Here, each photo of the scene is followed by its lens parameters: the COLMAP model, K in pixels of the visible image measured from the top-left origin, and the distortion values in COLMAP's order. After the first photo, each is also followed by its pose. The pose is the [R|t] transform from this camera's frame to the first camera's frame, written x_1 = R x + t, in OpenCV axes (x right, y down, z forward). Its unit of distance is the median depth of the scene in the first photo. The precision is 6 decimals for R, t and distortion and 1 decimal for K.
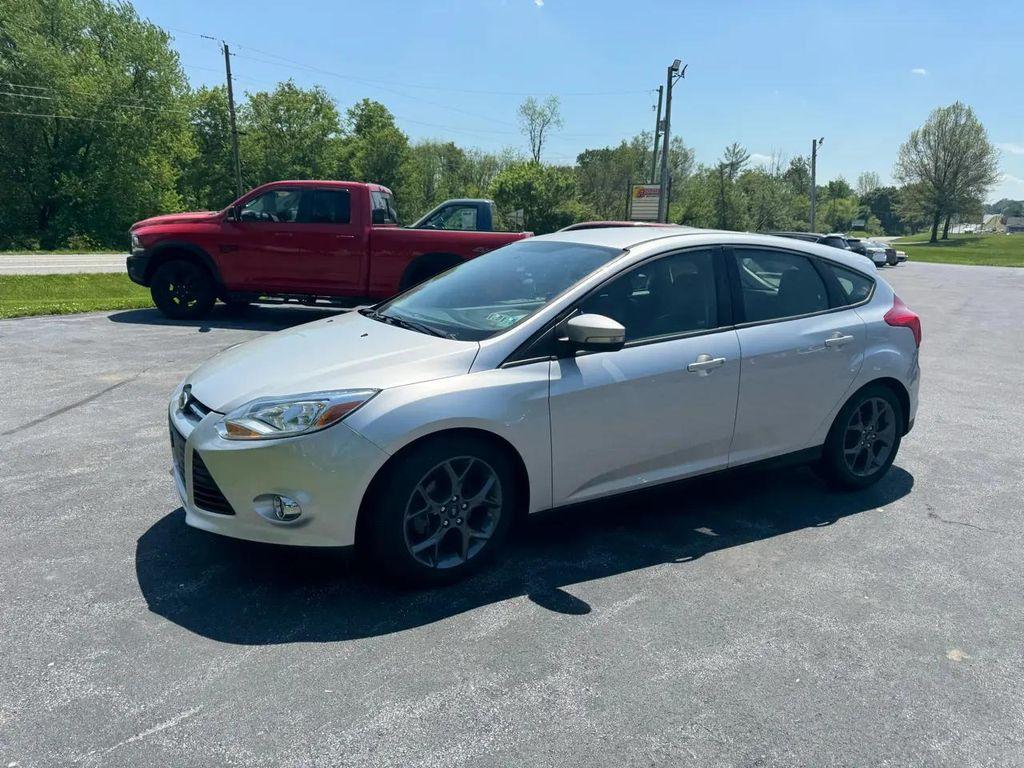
lens RADIAL K [[717.0, 0, 522.1], [0, 717.0, 388.8], [0, 0, 1]] dist [0.051746, -0.070299]
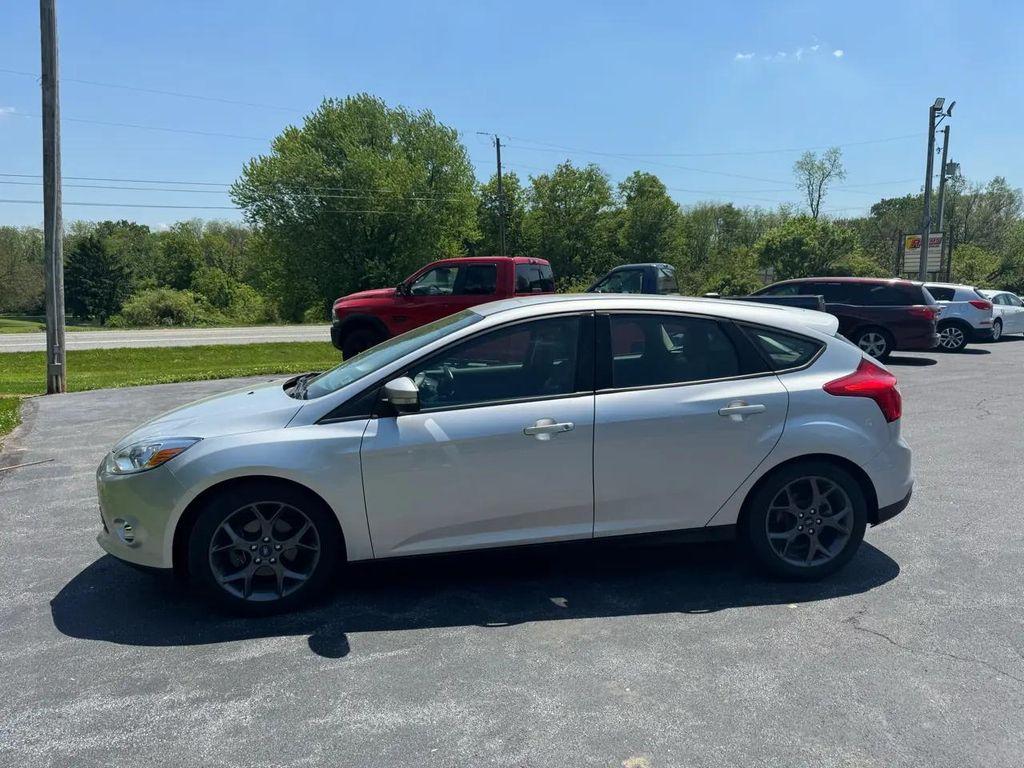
lens RADIAL K [[717.0, 0, 522.1], [0, 717.0, 388.8], [0, 0, 1]] dist [0.051746, -0.070299]
pose [[0.929306, 0.015099, -0.369002, 0.197752], [-0.046575, 0.995978, -0.076542, -0.004092], [0.366362, 0.088317, 0.926272, 0.020308]]
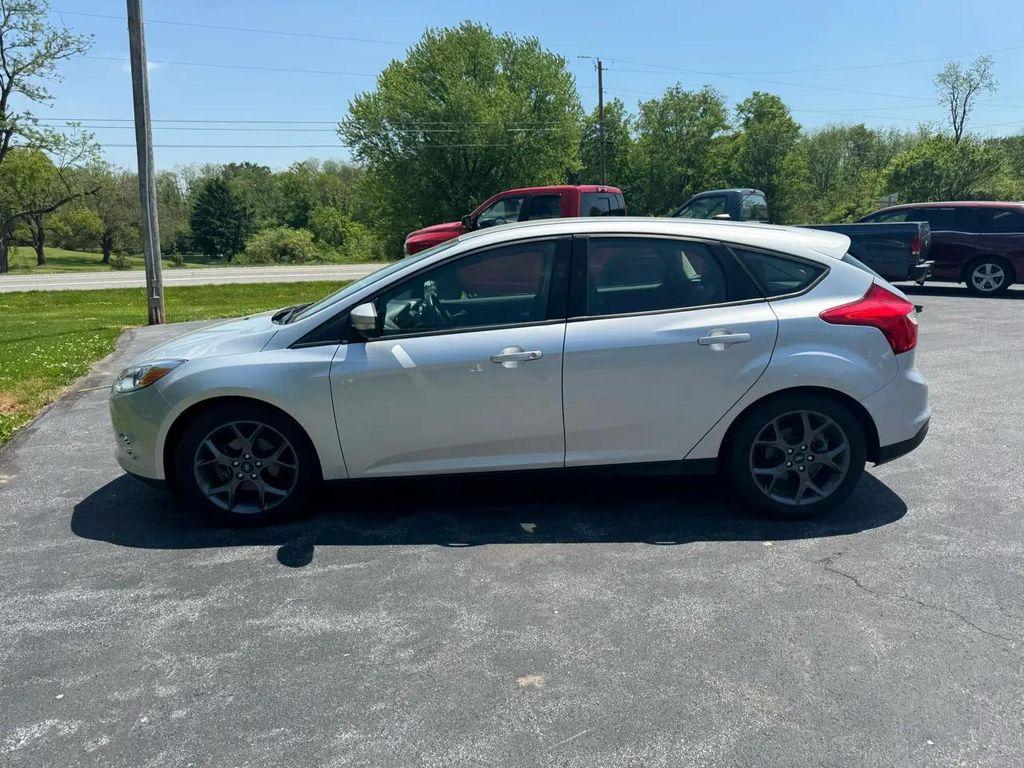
lens RADIAL K [[718.4, 0, 519.7], [0, 718.4, 389.9], [0, 0, 1]] dist [0.048247, -0.070216]
pose [[0.862971, 0.064706, -0.501092, 0.254302], [-0.063093, 0.997803, 0.020189, -0.002986], [0.501298, 0.014193, 0.865158, 0.051441]]
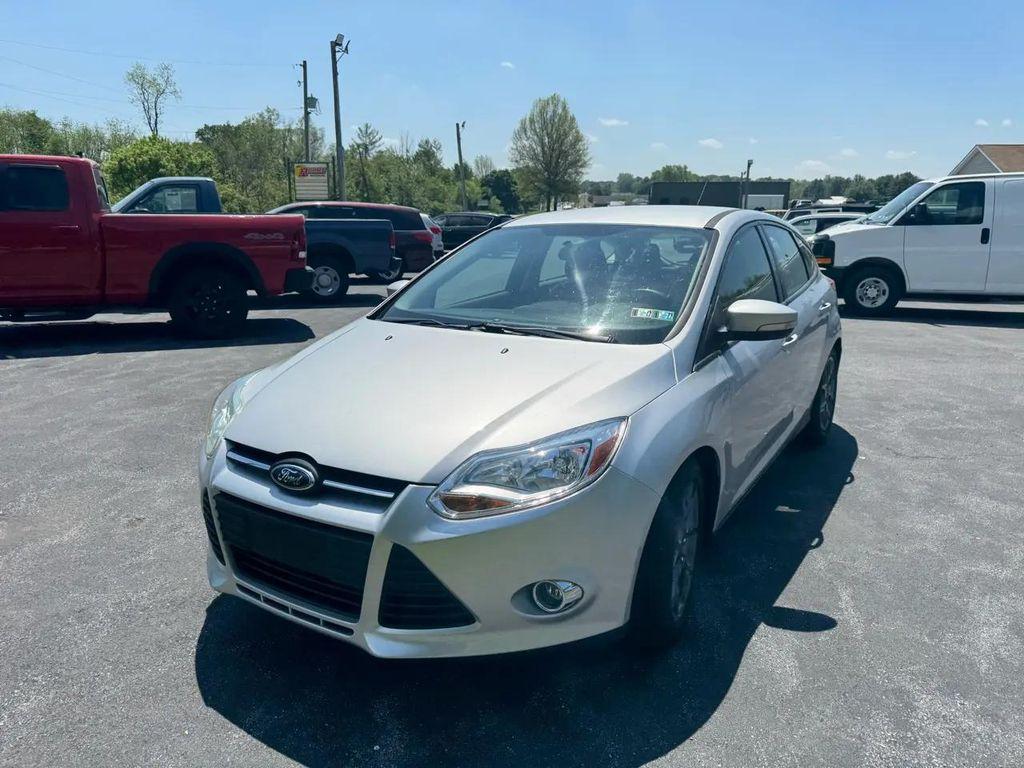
lens RADIAL K [[719.2, 0, 521.2], [0, 719.2, 383.0], [0, 0, 1]] dist [0.038075, -0.050314]
pose [[0.886760, -0.127275, 0.444363, -0.172704], [0.119667, 0.991782, 0.045263, -0.022753], [-0.446472, 0.013038, 0.894703, 0.093641]]
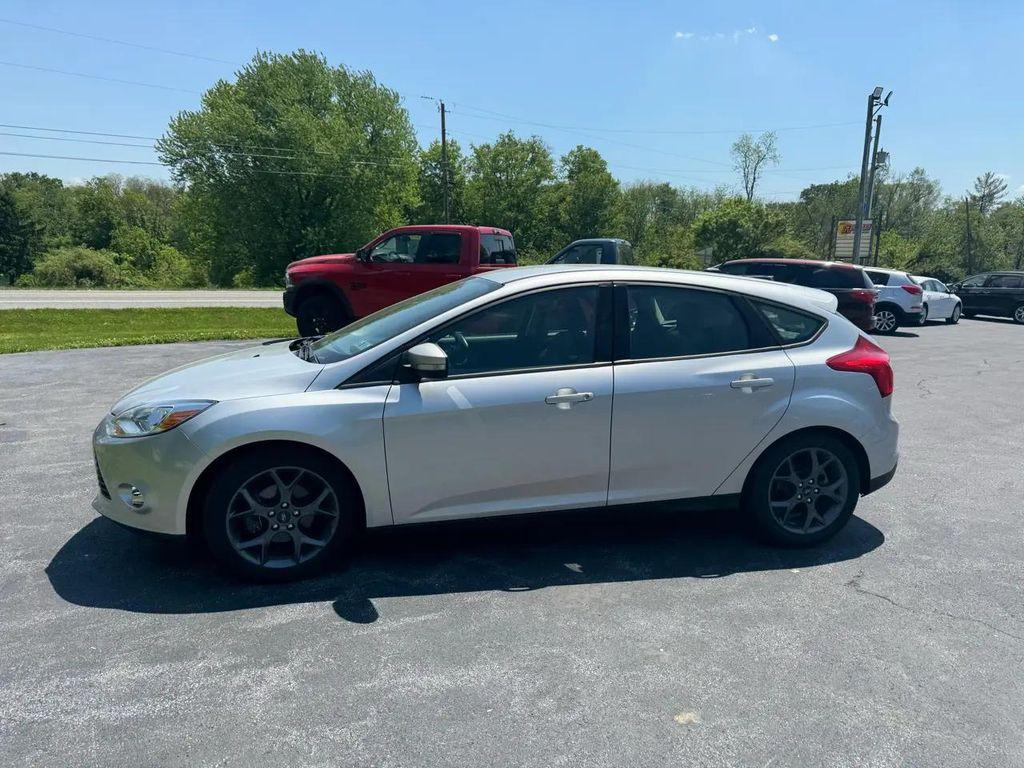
lens RADIAL K [[718.4, 0, 519.7], [0, 718.4, 389.9], [0, 0, 1]] dist [0.048247, -0.070216]
pose [[0.957523, 0.046138, -0.284643, 0.159706], [-0.060882, 0.997211, -0.043165, 0.000551], [0.281858, 0.058661, 0.957661, 0.006730]]
